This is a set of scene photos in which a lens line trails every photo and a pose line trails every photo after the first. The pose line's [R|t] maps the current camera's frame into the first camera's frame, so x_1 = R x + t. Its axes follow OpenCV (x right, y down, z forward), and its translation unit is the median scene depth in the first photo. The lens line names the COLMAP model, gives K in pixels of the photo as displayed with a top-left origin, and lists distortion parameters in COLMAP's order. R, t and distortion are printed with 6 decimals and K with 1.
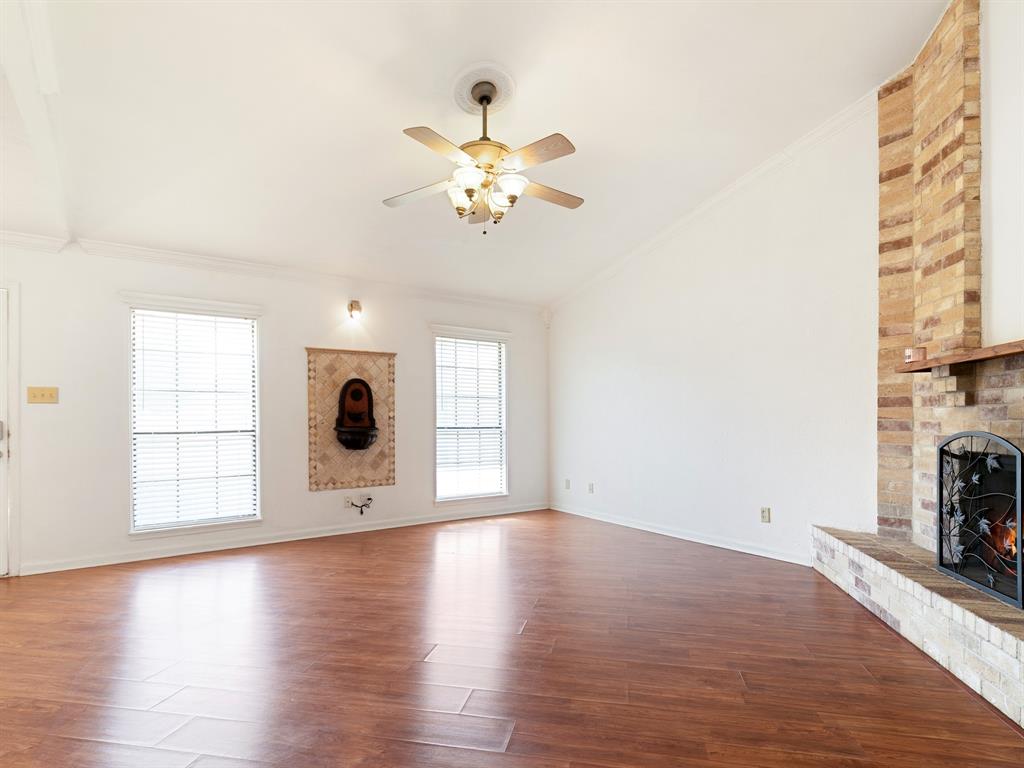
lens RADIAL K [[524.8, 0, 525.3], [0, 524.8, 416.9], [0, 0, 1]] dist [0.003619, 0.000358]
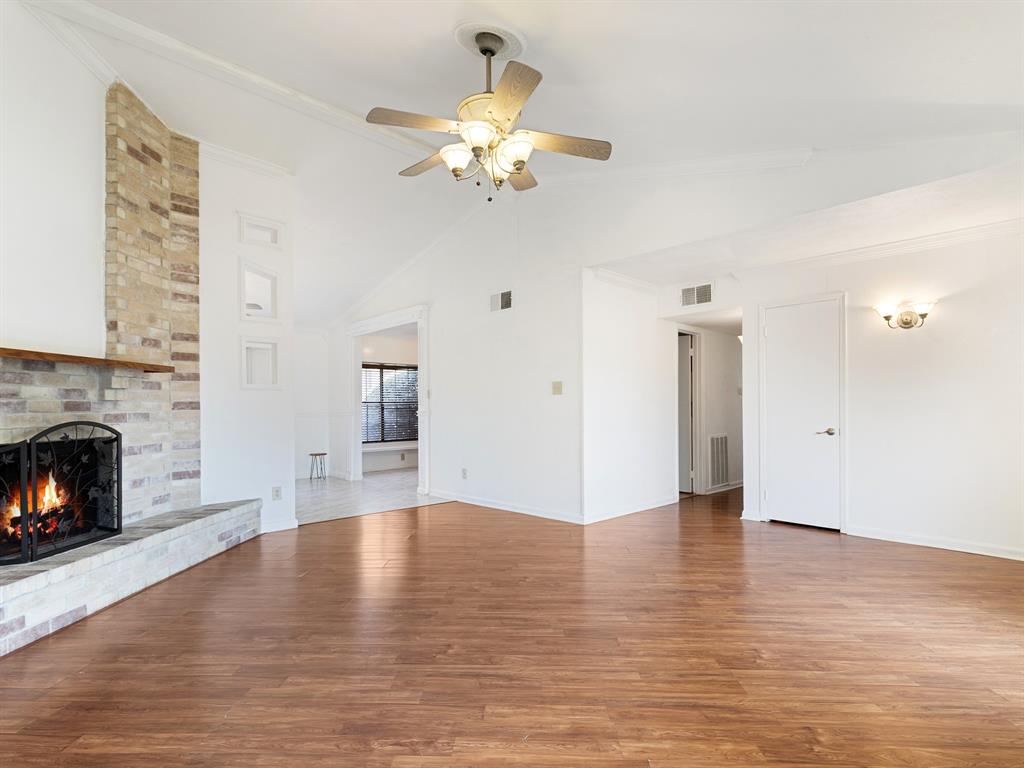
lens RADIAL K [[524.8, 0, 524.4], [0, 524.8, 403.9], [0, 0, 1]] dist [0.003619, 0.000358]
pose [[-0.990334, 0.004301, -0.138636, -0.010131], [0.005758, 0.999932, -0.010108, 0.003218], [0.138583, -0.010808, -0.990292, 1.701227]]
